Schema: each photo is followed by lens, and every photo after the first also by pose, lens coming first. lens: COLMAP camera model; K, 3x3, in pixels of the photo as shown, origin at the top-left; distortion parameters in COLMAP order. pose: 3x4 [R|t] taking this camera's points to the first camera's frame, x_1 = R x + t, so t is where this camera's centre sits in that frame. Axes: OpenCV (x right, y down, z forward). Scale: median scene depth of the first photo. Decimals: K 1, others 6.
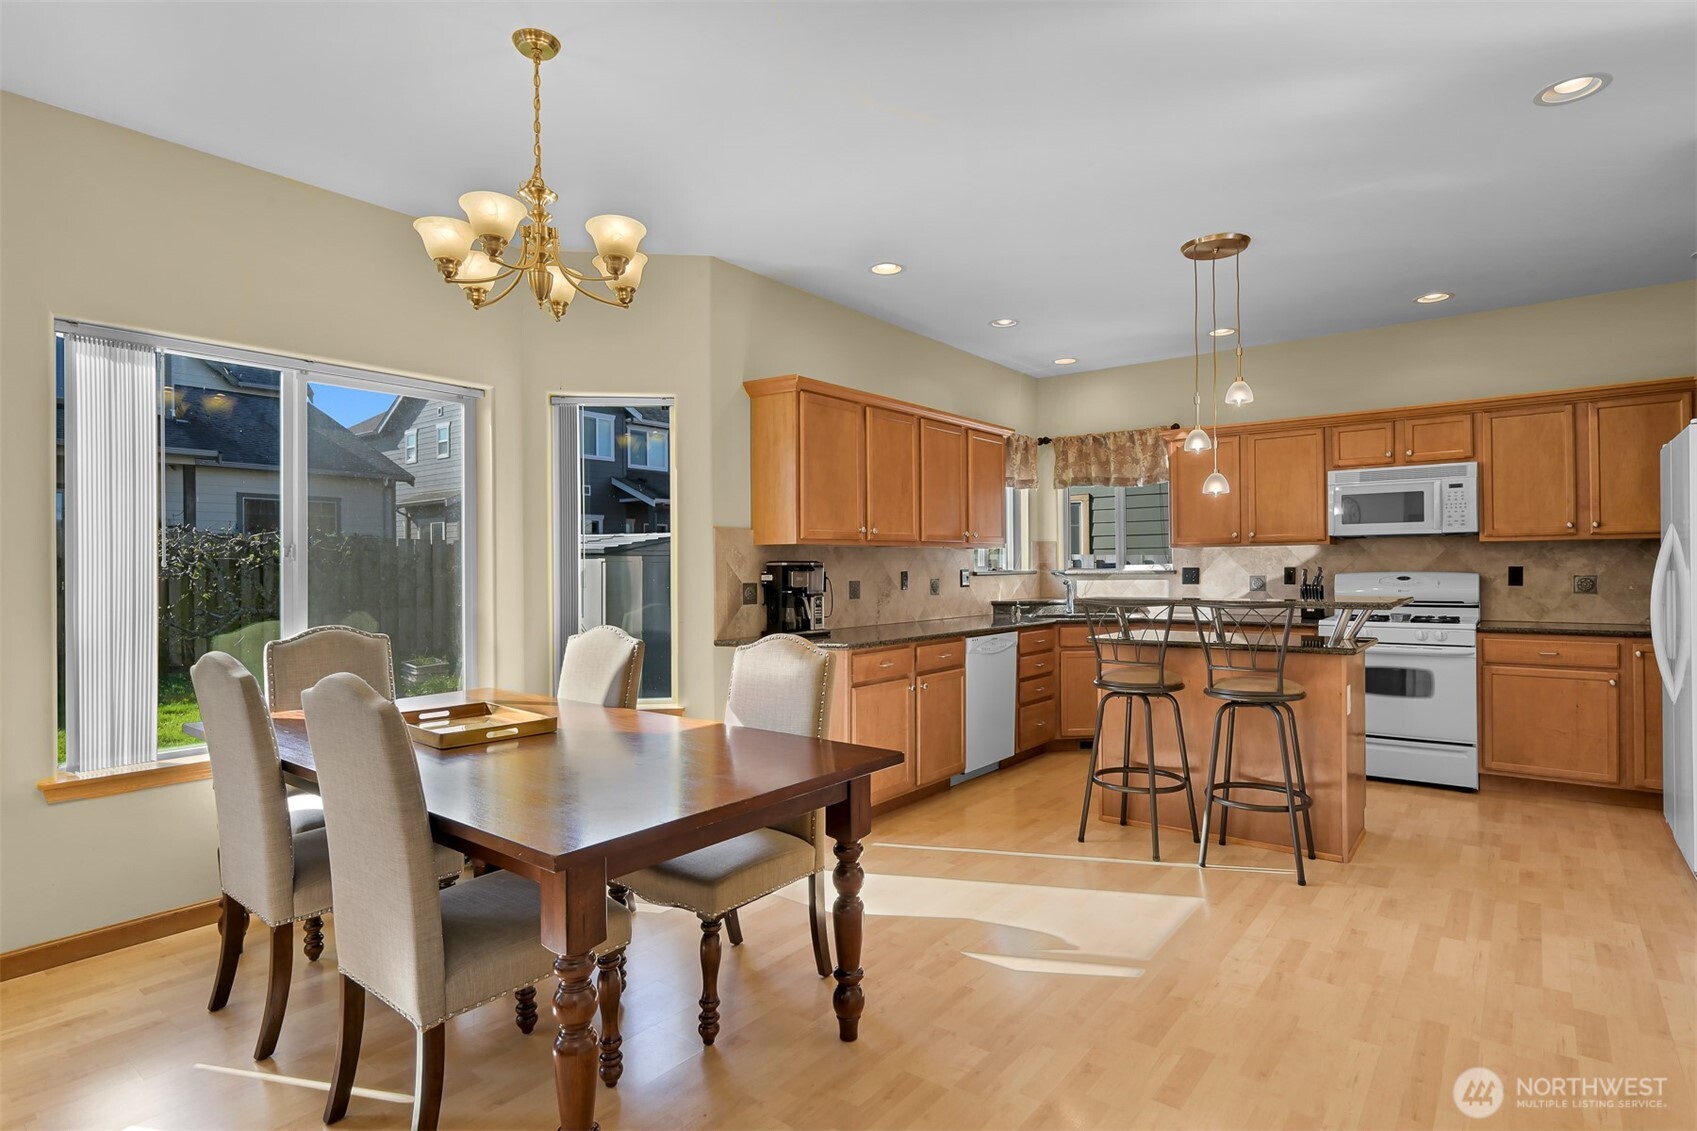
lens RADIAL K [[879.8, 0, 855.7], [0, 879.8, 562.5], [0, 0, 1]] dist [-0.002294, -0.002092]
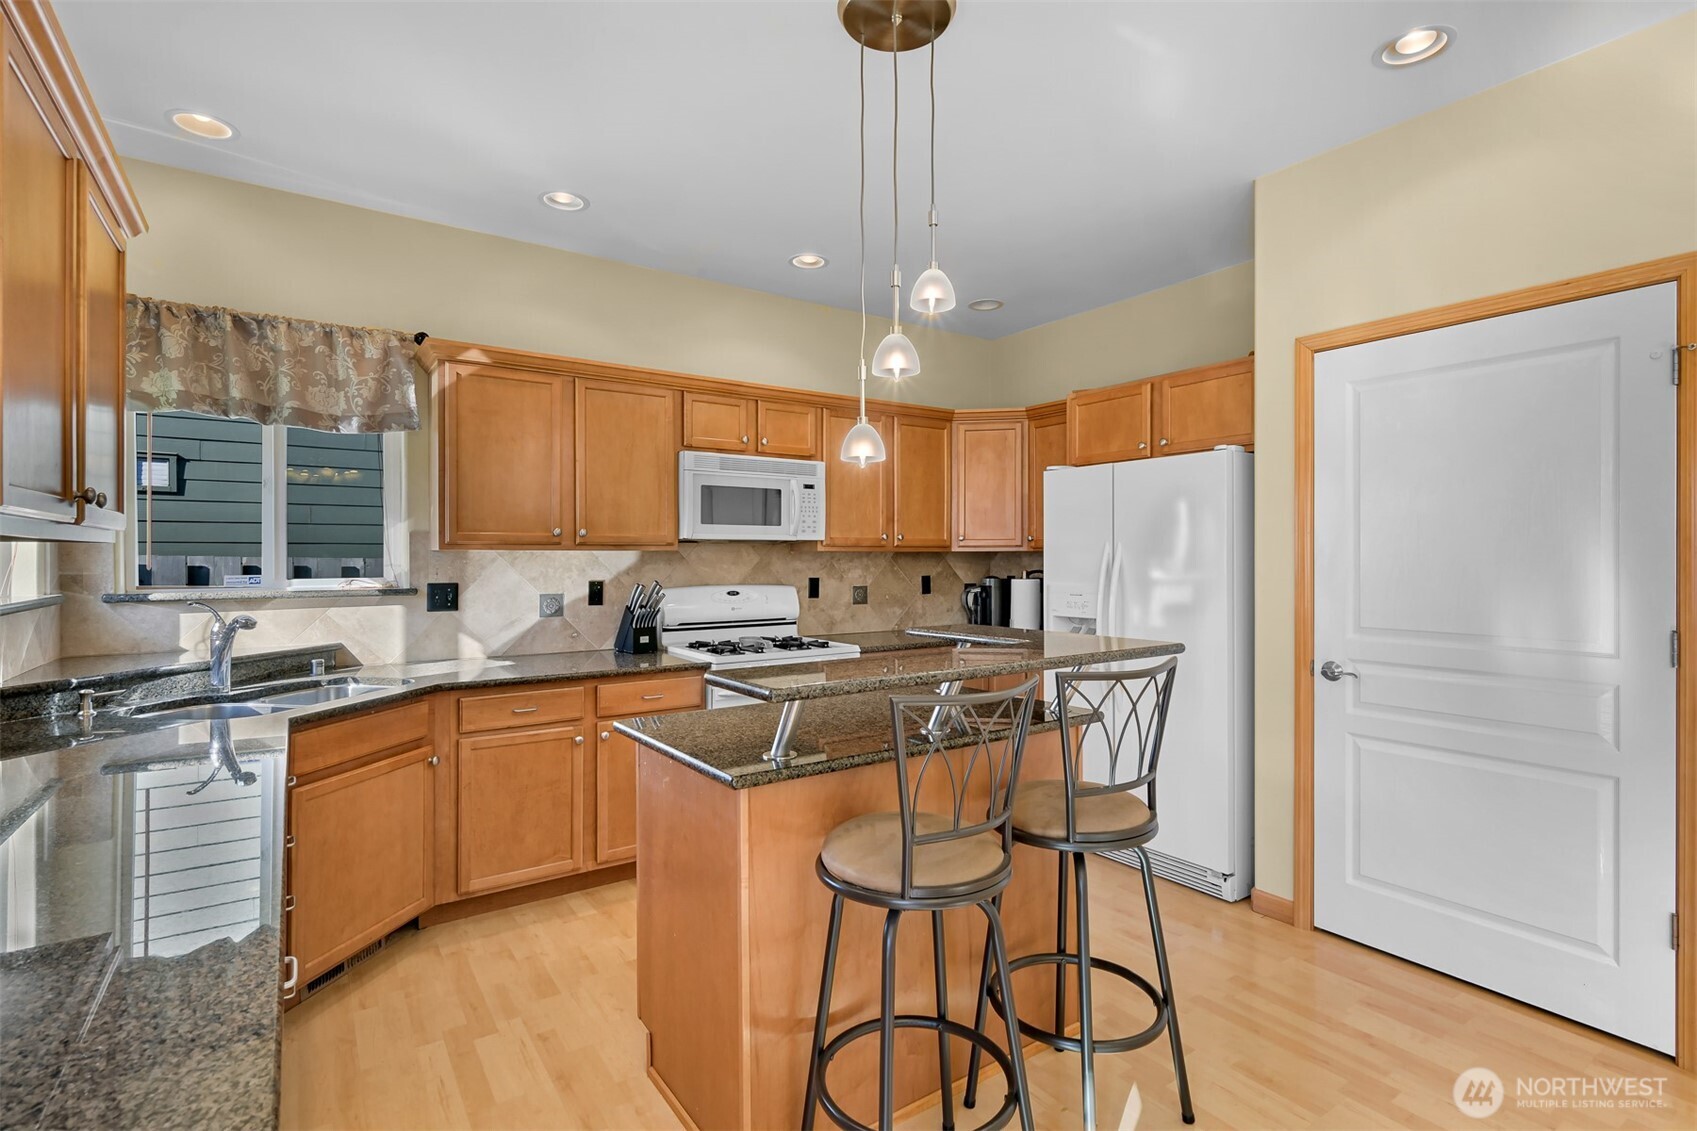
lens RADIAL K [[800.4, 0, 849.9], [0, 800.4, 560.0], [0, 0, 1]] dist [-0.003500, 0.000625]
pose [[0.300876, 0.005320, 0.953648, -0.058605], [-0.006813, 0.999971, -0.003428, -0.011705], [-0.953639, -0.005466, 0.300904, 0.688871]]
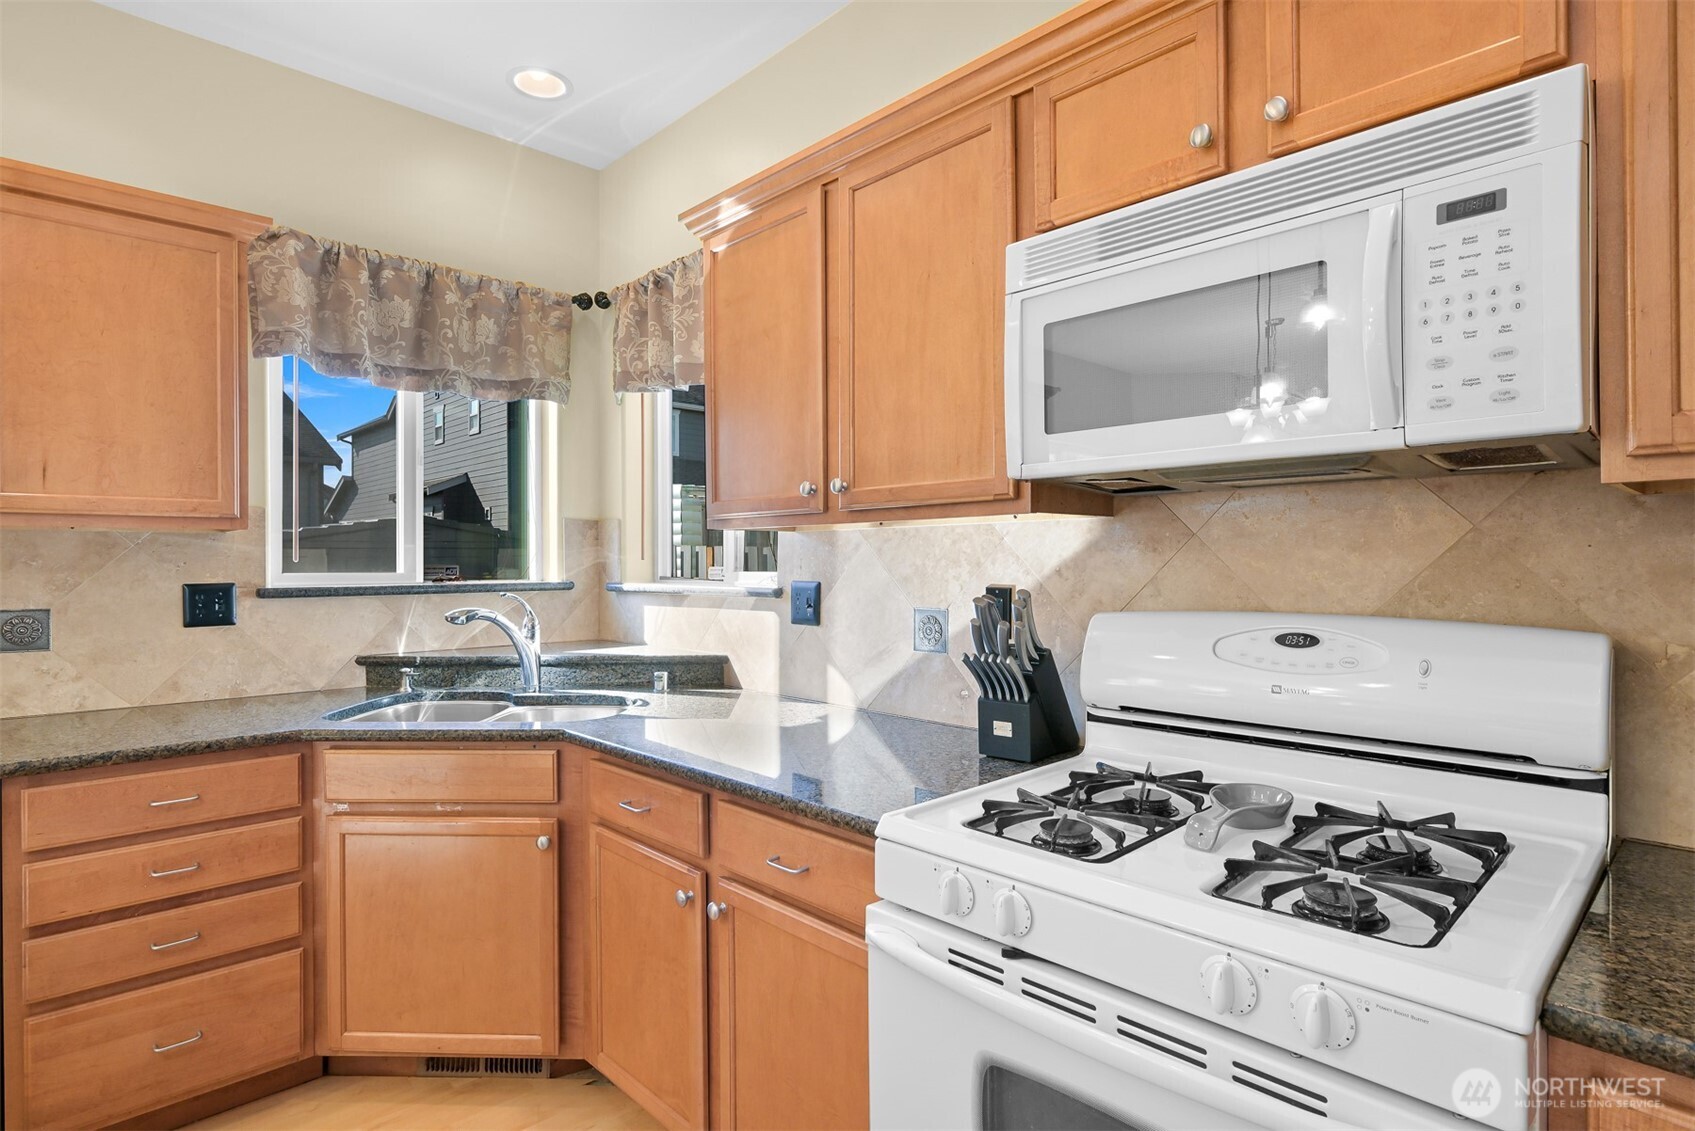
lens RADIAL K [[878.8, 0, 853.1], [0, 878.8, 564.1], [0, 0, 1]] dist [-0.002294, -0.002092]
pose [[0.988698, 0.005012, -0.149837, 0.547199], [-0.003807, 0.999958, 0.008325, -0.006408], [0.149872, -0.007661, 0.988676, 0.743863]]
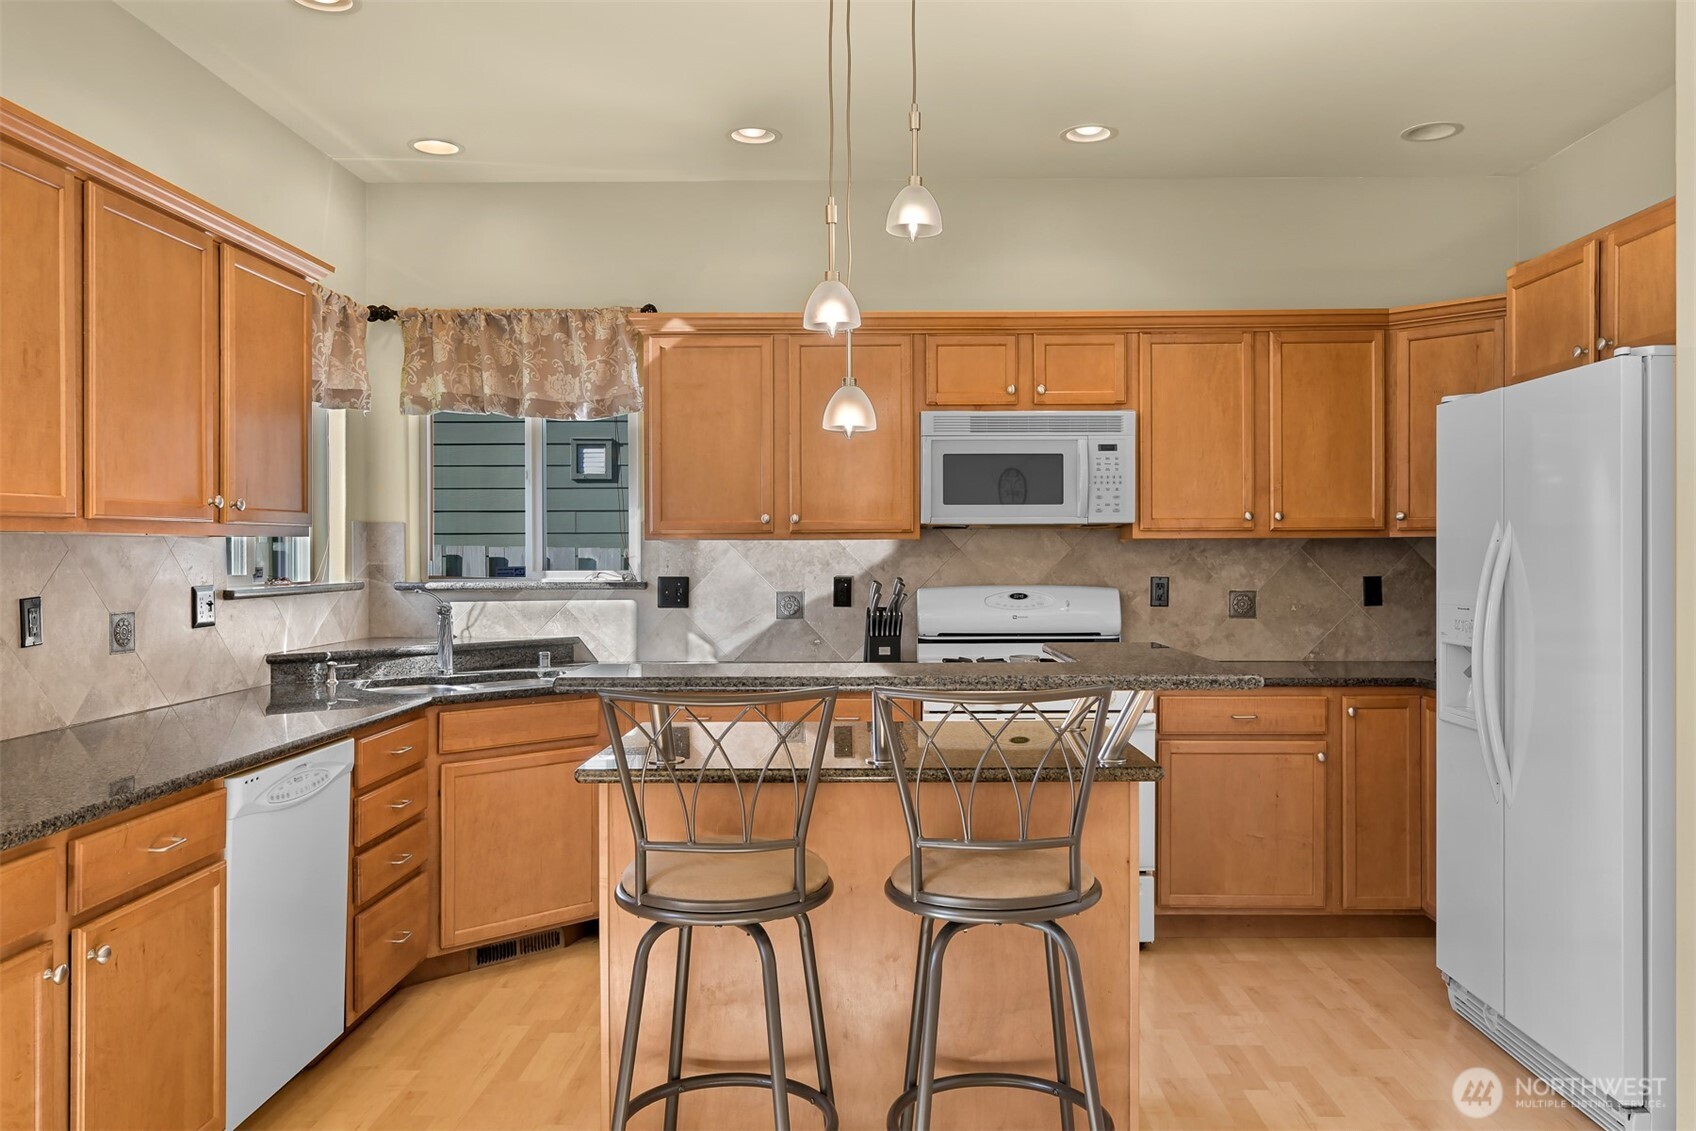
lens RADIAL K [[1247.9, 0, 874.4], [0, 1247.9, 555.3], [0, 0, 1]] dist [-0.008061, -0.003866]
pose [[0.796348, 0.003919, 0.604826, 0.022594], [-0.007328, 0.999968, 0.003169, -0.012735], [-0.604795, -0.006956, 0.796351, 0.383039]]
